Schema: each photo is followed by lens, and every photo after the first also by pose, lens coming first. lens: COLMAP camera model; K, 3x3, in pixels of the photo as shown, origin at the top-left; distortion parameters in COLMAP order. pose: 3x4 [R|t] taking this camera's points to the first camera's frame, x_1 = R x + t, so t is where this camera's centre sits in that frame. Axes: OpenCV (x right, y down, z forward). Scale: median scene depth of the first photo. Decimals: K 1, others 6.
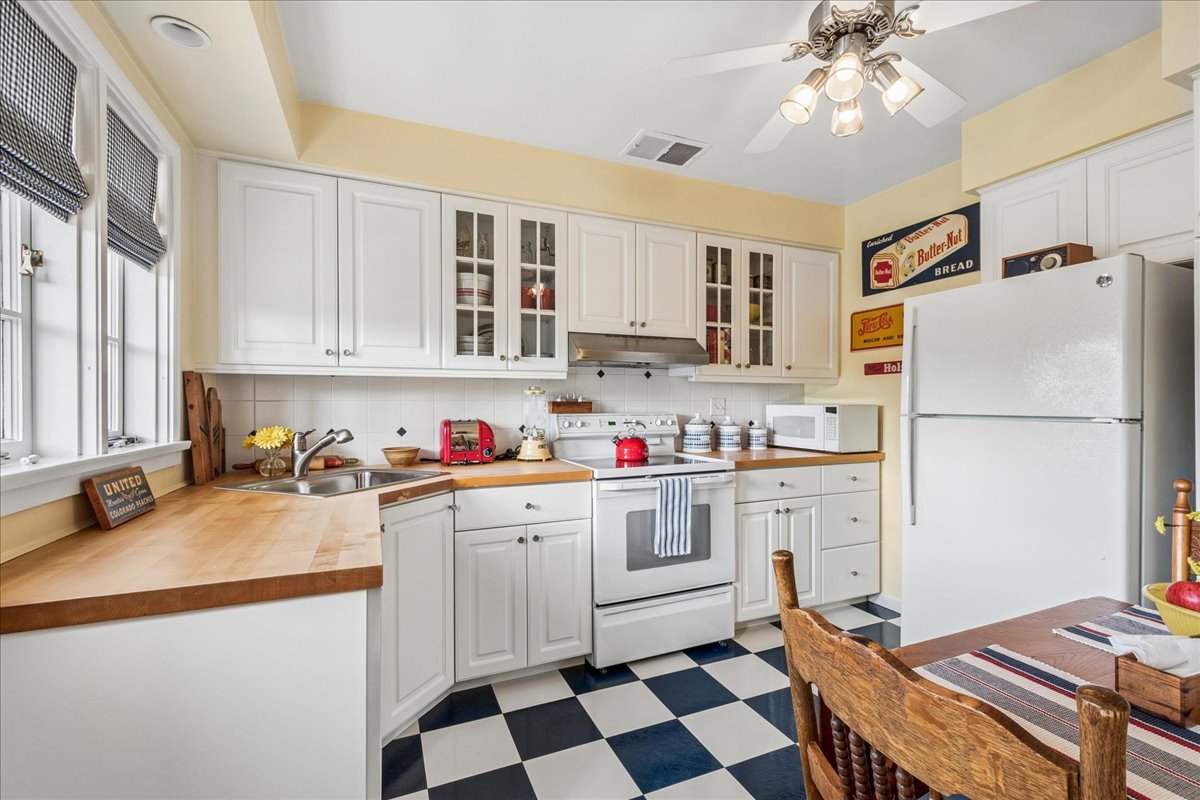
lens RADIAL K [[515.6, 0, 600.0], [0, 515.6, 400.0], [0, 0, 1]] dist [-0.000706, -0.000368]
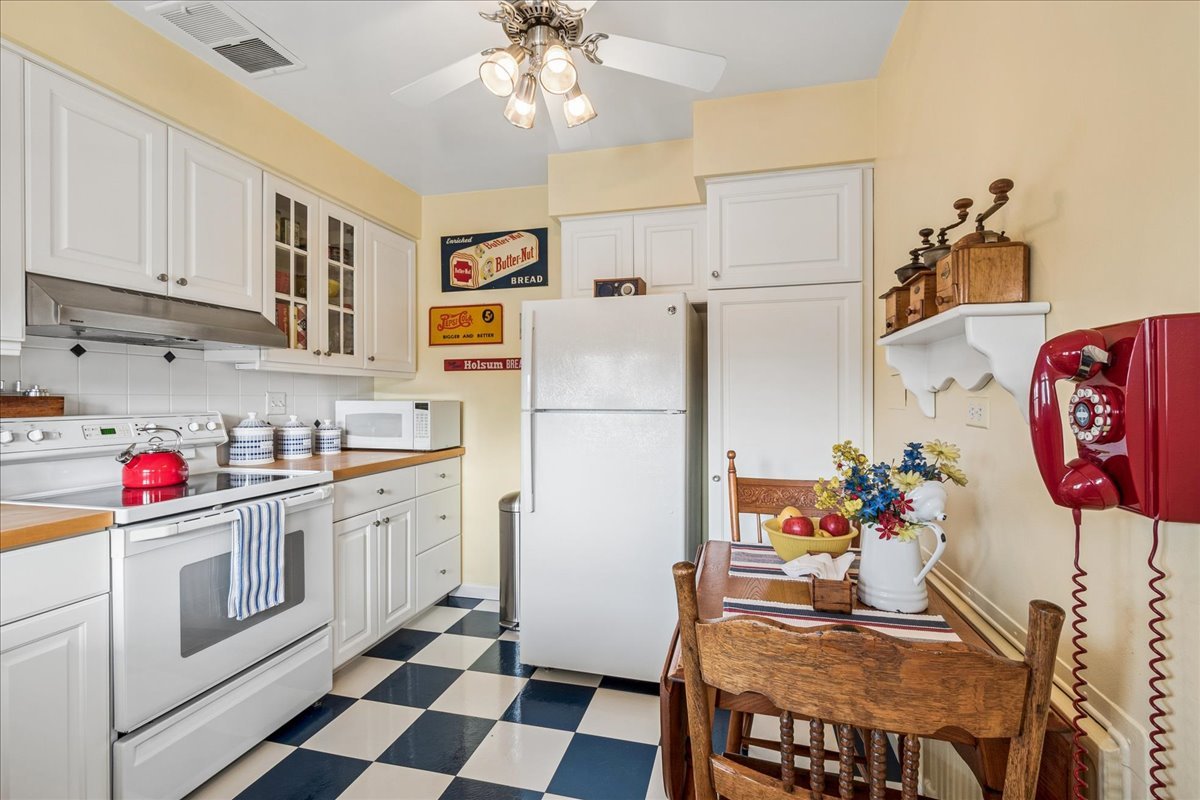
lens RADIAL K [[530.1, 0, 609.0], [0, 530.1, 395.0], [0, 0, 1]] dist [0.000554, -0.001025]
pose [[0.609817, 0.006221, 0.792518, -0.114044], [-0.005813, 0.999977, -0.003377, 0.000261], [-0.792521, -0.002548, 0.609839, 0.129970]]
